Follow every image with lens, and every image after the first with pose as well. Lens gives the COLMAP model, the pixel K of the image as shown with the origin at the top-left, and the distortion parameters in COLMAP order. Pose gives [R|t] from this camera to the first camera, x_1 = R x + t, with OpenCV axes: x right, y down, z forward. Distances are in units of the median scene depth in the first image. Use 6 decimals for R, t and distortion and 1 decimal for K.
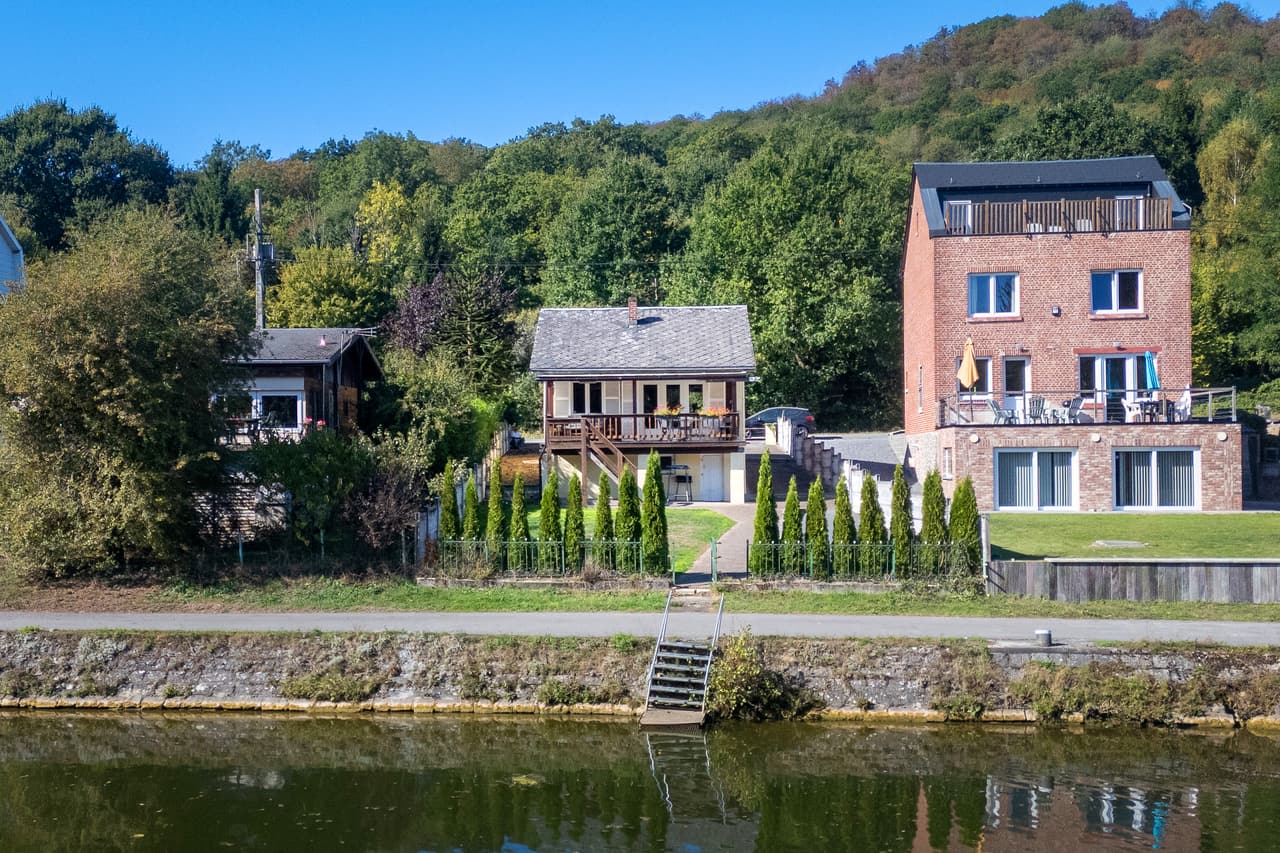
lens RADIAL K [[1339.7, 0, 559.9], [0, 1339.7, 425.7], [0, 0, 1]] dist [0.016951, 0.007786]
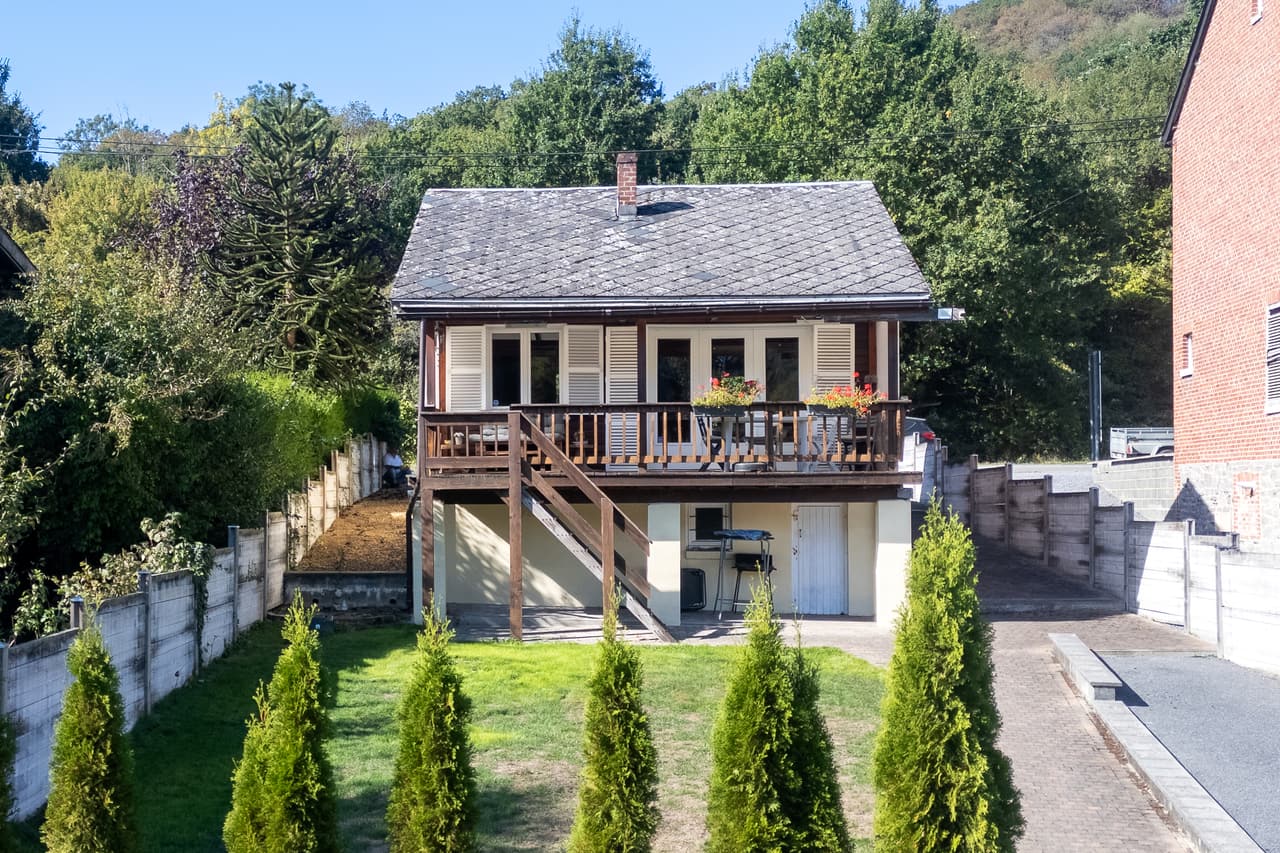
lens RADIAL K [[1339.7, 0, 559.9], [0, 1339.7, 425.7], [0, 0, 1]] dist [0.016951, 0.007786]
pose [[0.998983, 0.007765, 0.044424, 0.012778], [-0.006488, 0.999563, -0.028837, 0.009462], [-0.044628, 0.028519, 0.998596, 0.582489]]
